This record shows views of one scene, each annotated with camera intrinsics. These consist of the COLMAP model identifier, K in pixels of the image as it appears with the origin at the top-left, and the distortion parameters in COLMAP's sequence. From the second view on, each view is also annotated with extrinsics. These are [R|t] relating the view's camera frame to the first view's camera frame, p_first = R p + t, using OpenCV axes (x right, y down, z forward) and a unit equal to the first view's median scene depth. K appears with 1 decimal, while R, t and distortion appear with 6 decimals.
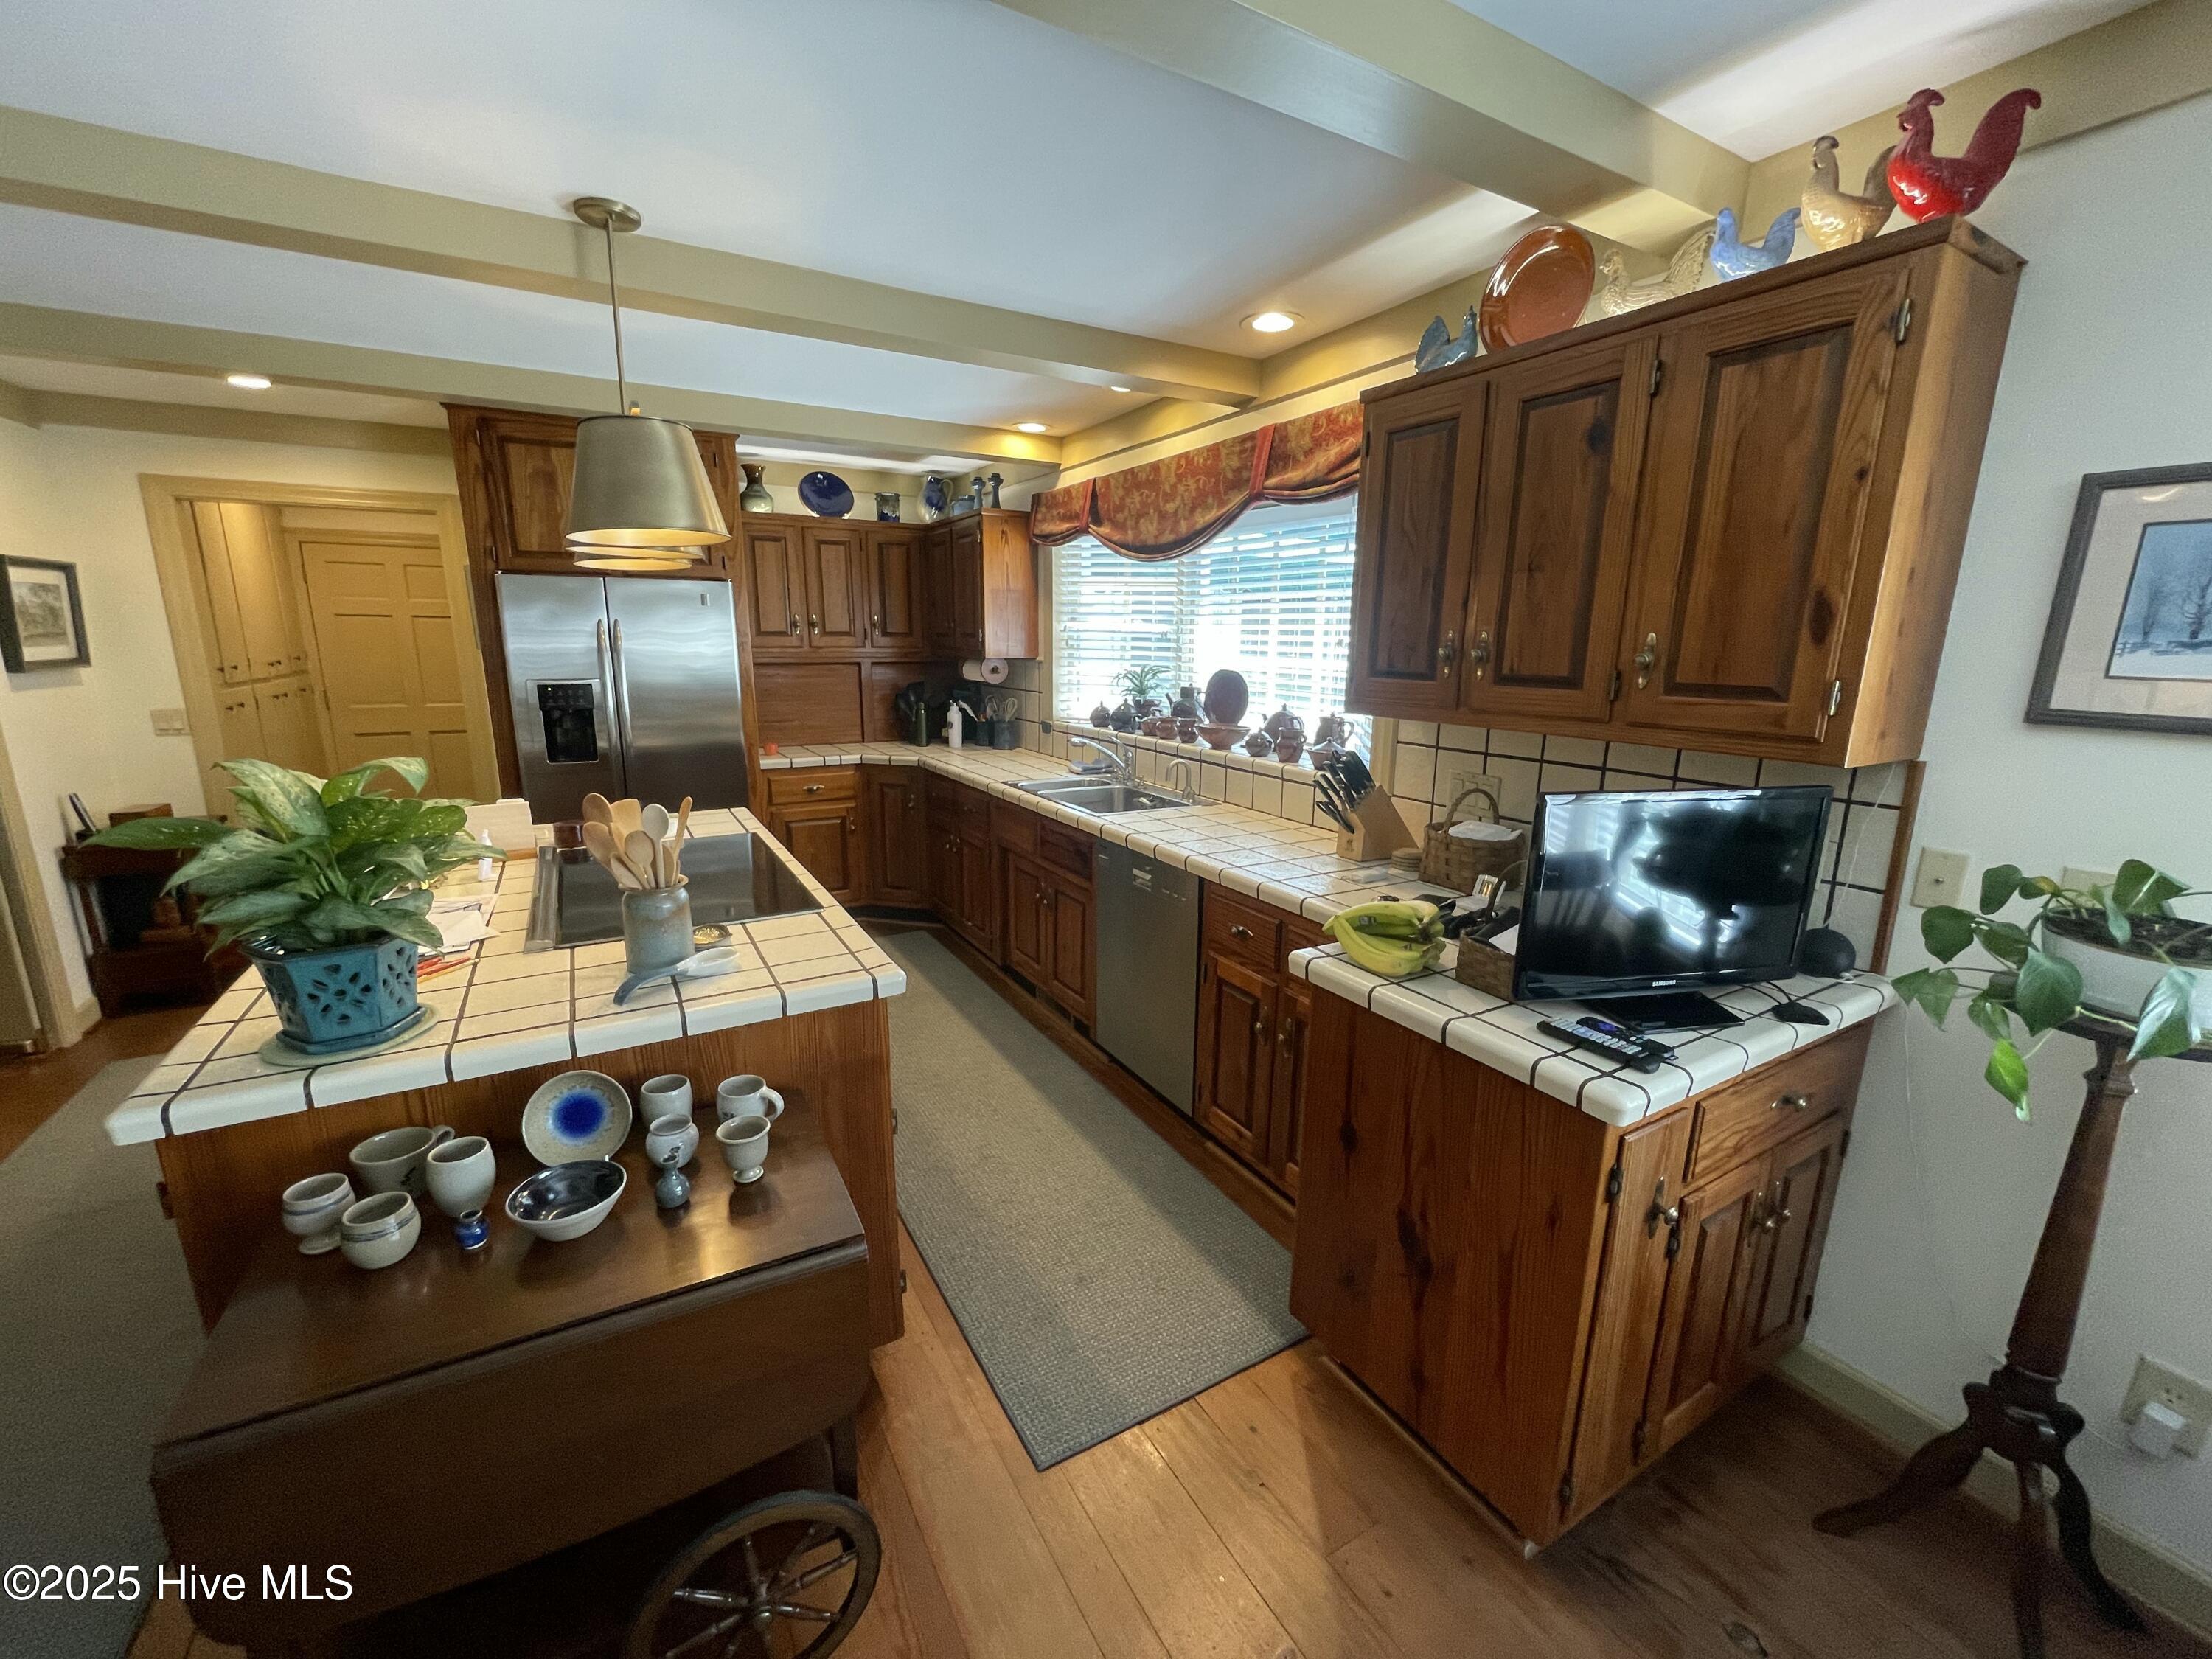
lens RADIAL K [[886.2, 0, 1106.0], [0, 886.2, 829.5], [0, 0, 1]] dist [-0.001367, -0.000470]
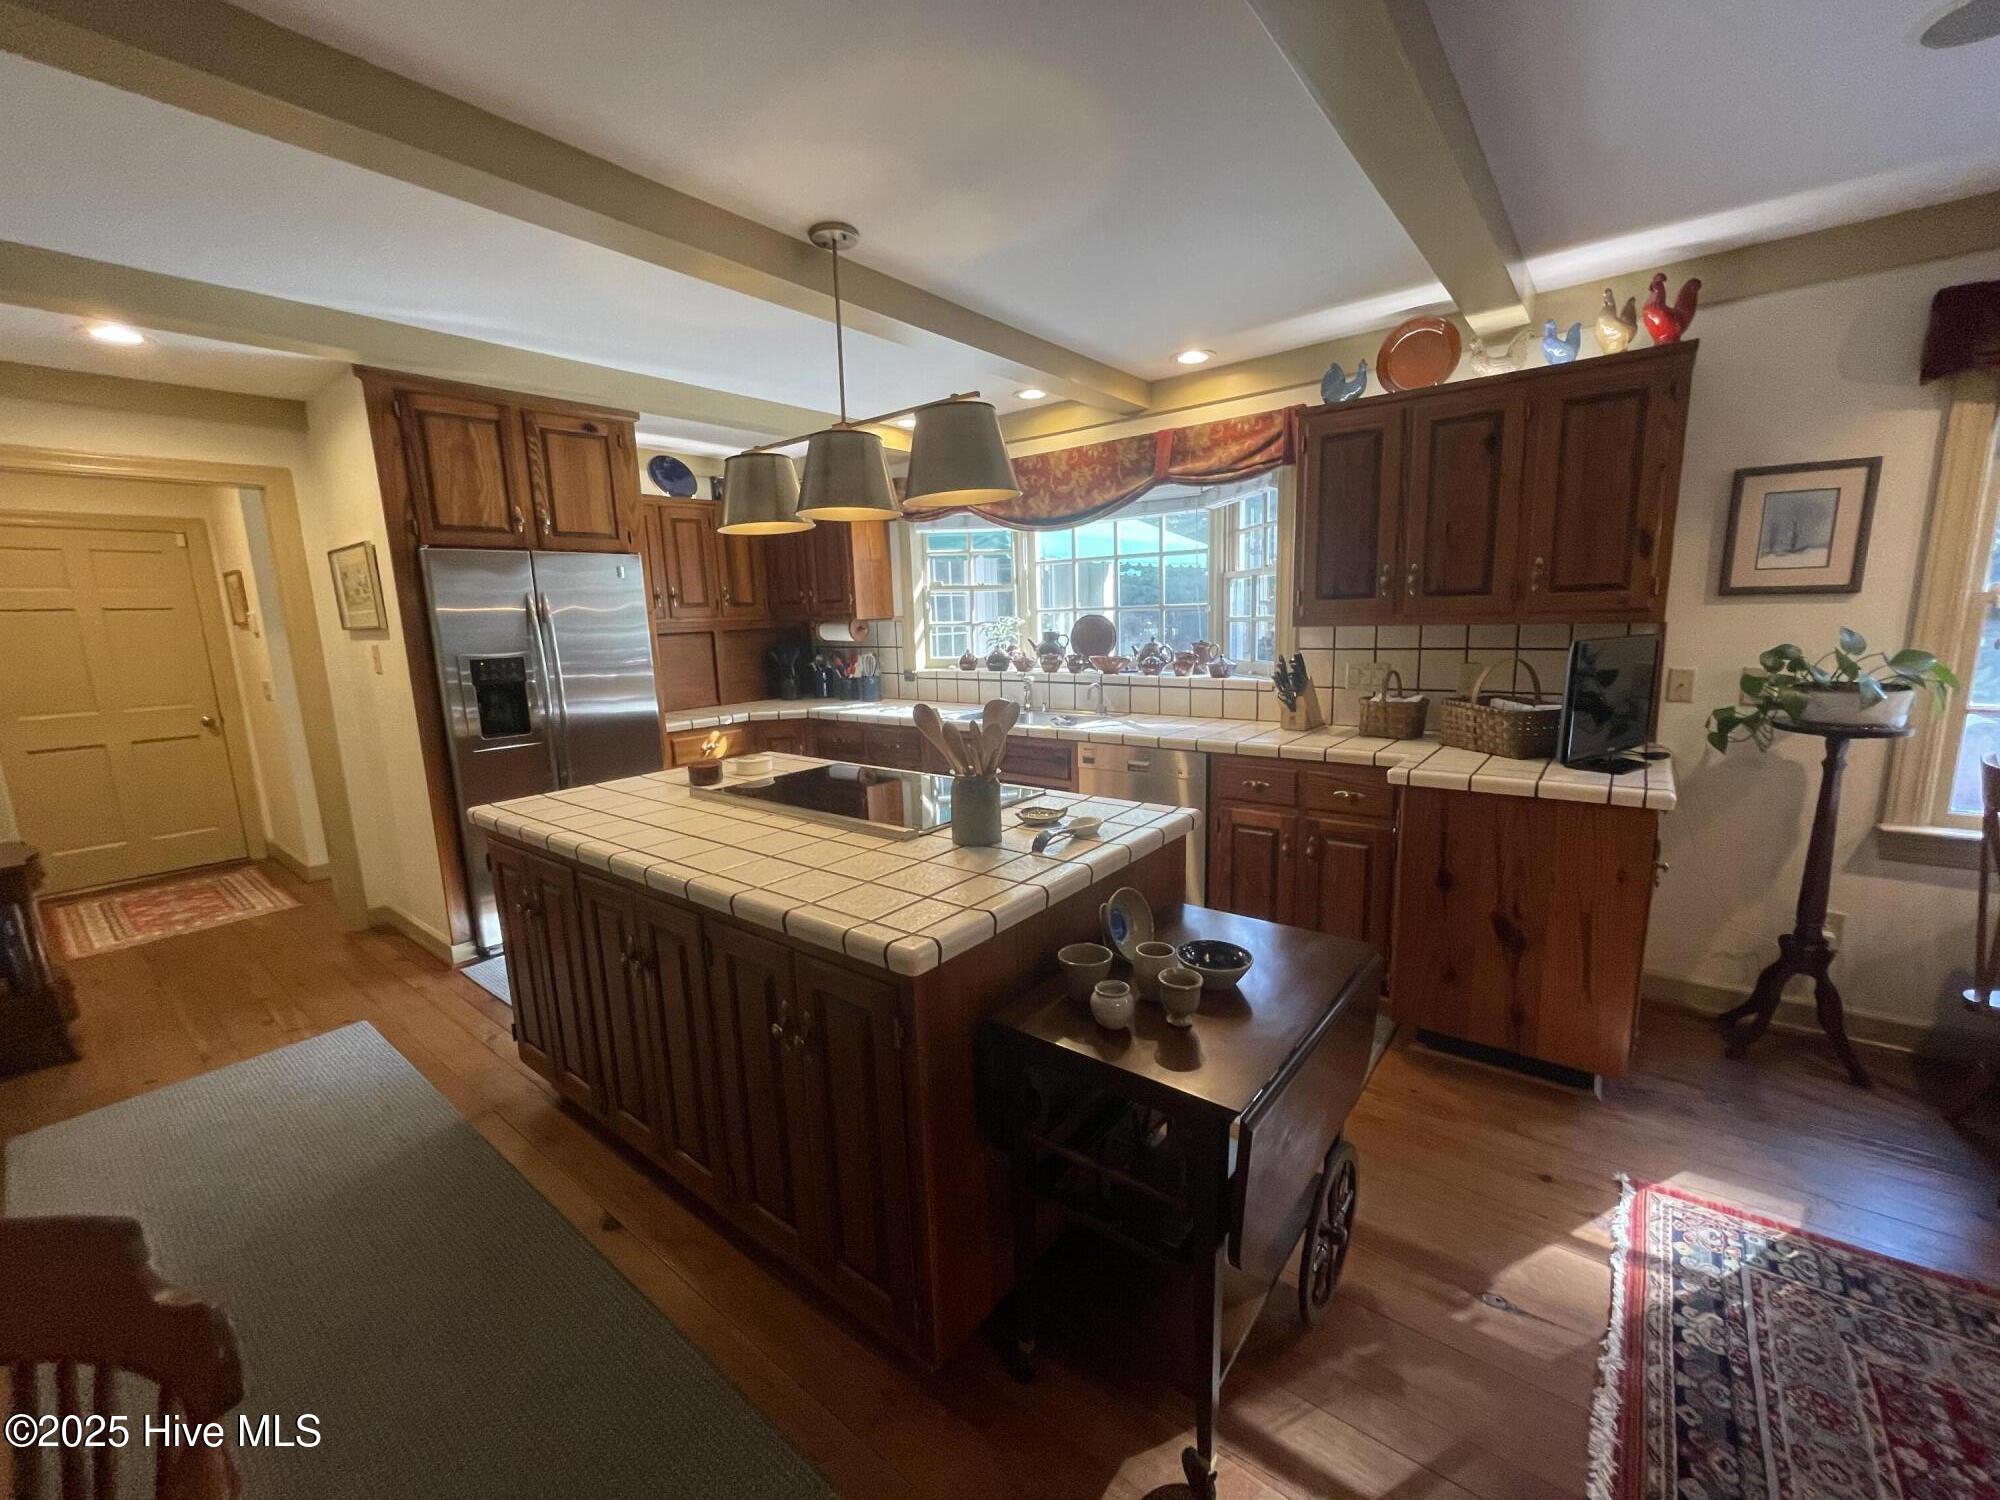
lens RADIAL K [[801.3, 0, 1000.0], [0, 801.3, 750.0], [0, 0, 1]] dist [-0.001367, -0.000470]
pose [[0.930580, -0.101298, 0.351795, -0.575706], [0.118274, 0.992613, -0.027043, 0.040135], [-0.346457, 0.066774, 0.935686, -0.036132]]
